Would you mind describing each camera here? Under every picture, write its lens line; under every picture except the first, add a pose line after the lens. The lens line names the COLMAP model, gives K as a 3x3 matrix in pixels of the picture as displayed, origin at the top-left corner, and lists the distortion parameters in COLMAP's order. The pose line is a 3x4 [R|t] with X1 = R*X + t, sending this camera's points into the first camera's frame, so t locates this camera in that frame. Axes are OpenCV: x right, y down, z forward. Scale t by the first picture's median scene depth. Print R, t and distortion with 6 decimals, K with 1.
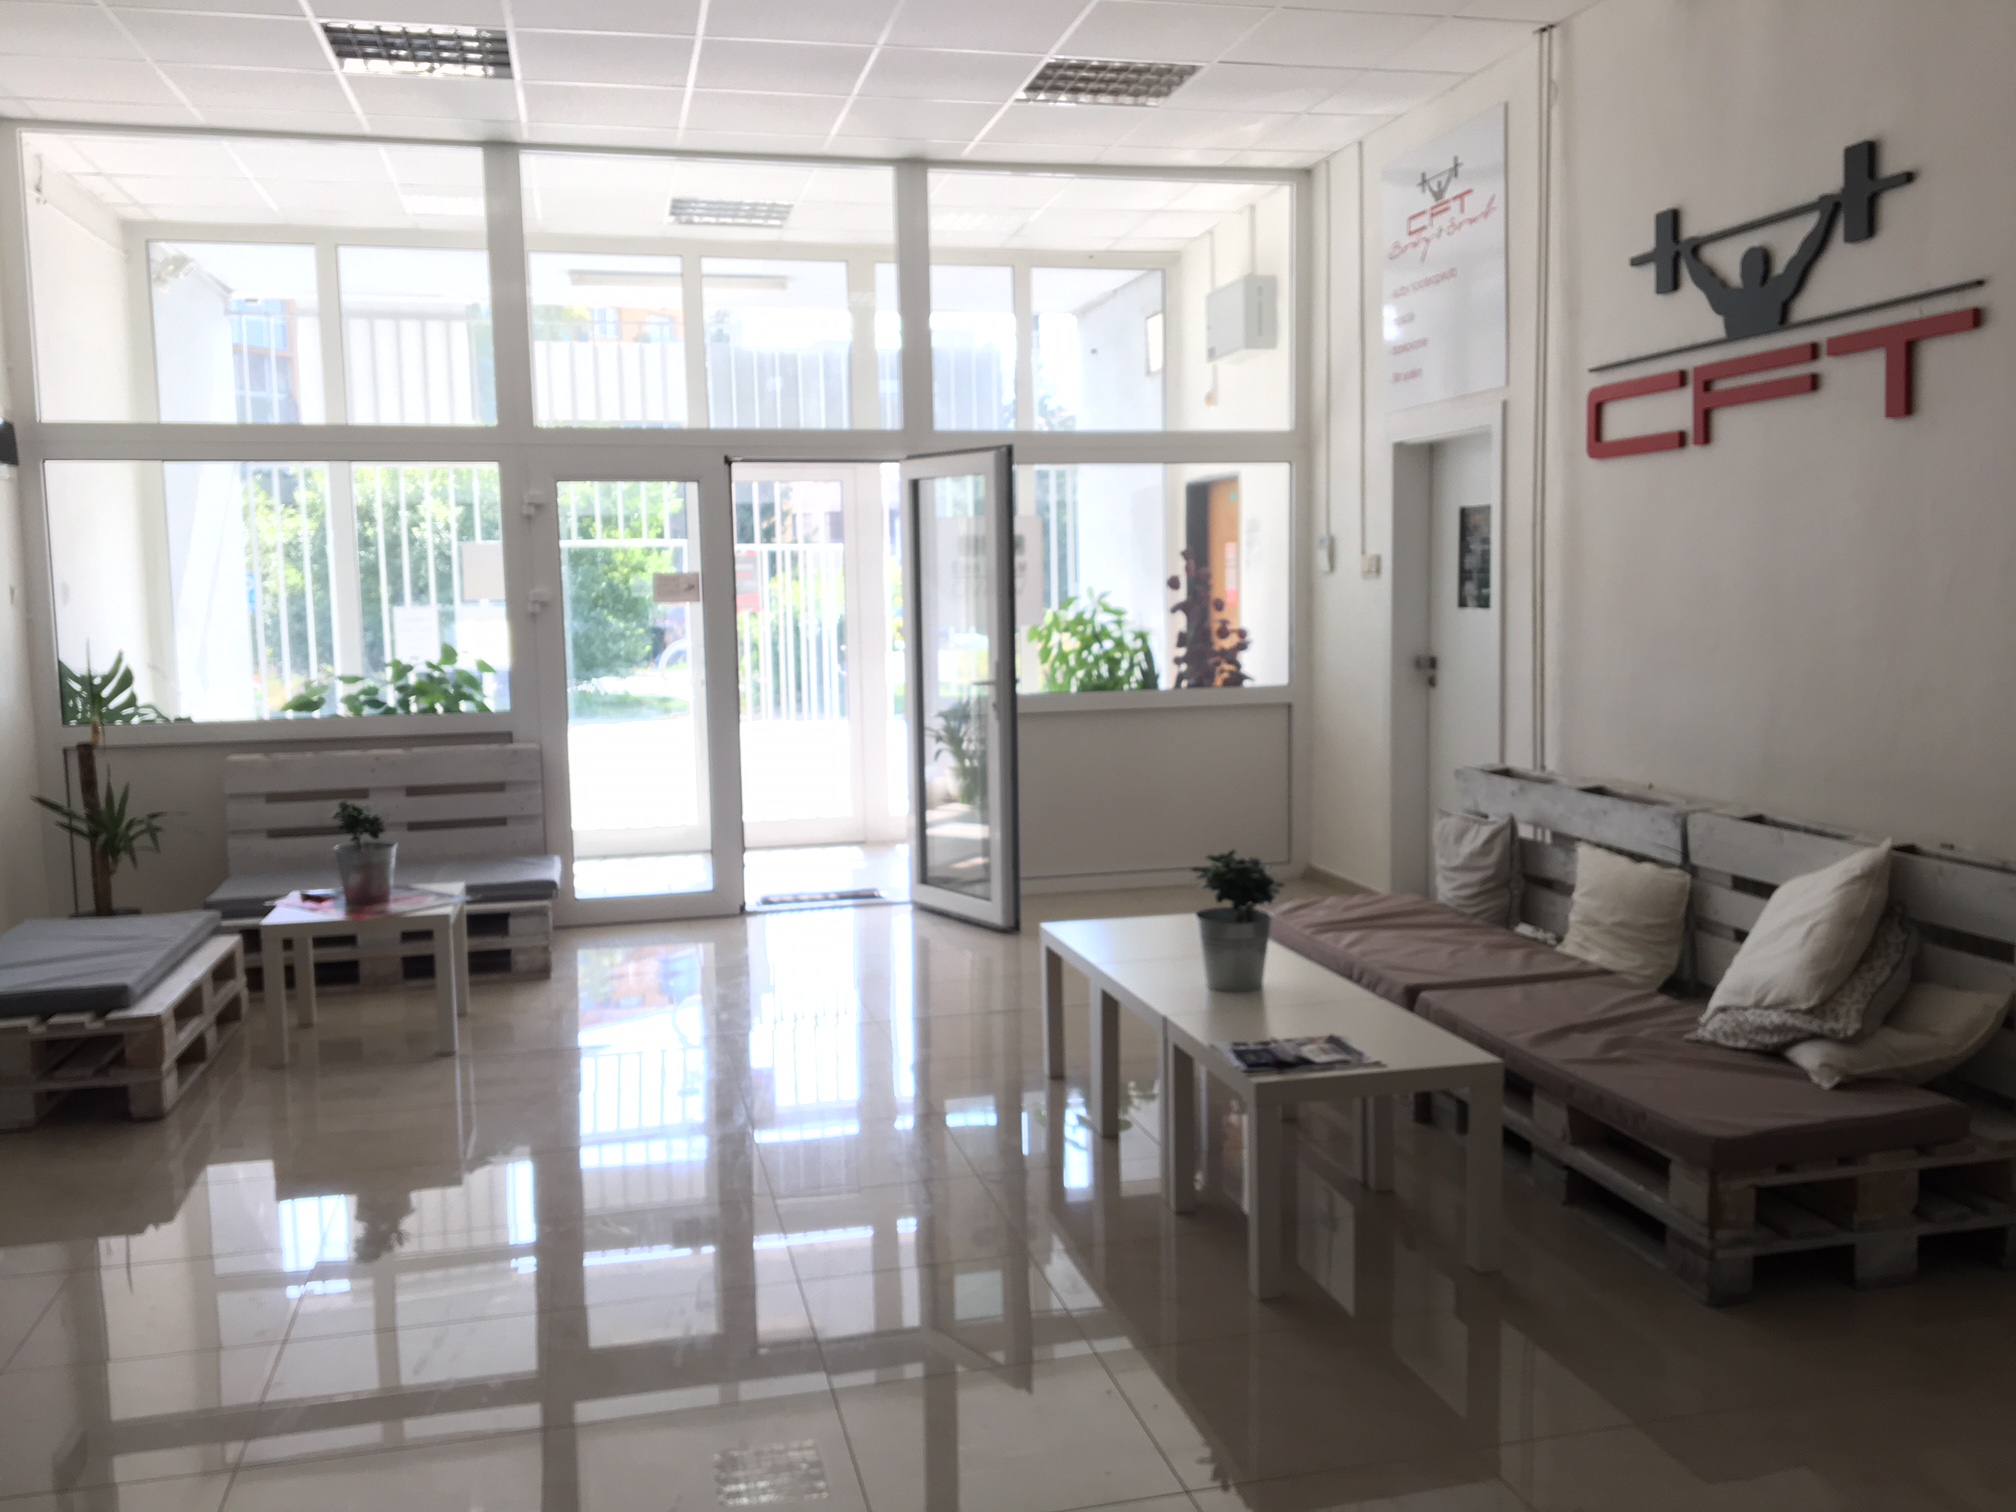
lens RADIAL K [[1681.7, 0, 1008.0], [0, 1681.7, 756.0], [0, 0, 1]] dist [-0.001463, -0.000588]
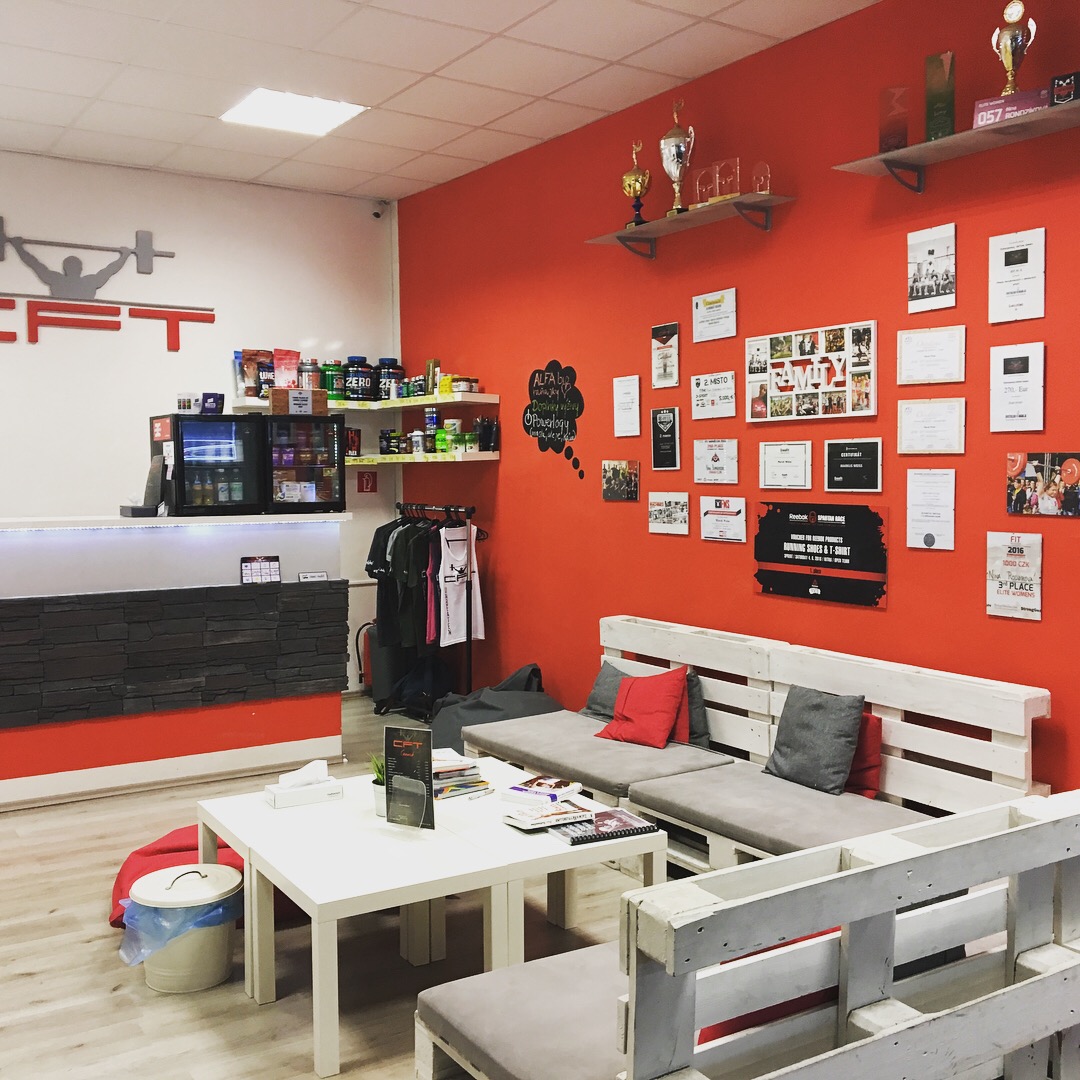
lens RADIAL K [[1182.0, 0, 540.0], [0, 1182.0, 540.0], [0, 0, 1]] dist [-0.002768, 0.006885]
pose [[-0.322953, -0.038307, 0.945640, -1.118171], [0.107402, 0.991242, 0.076834, 0.003093], [-0.940301, 0.126377, -0.316010, 0.912255]]
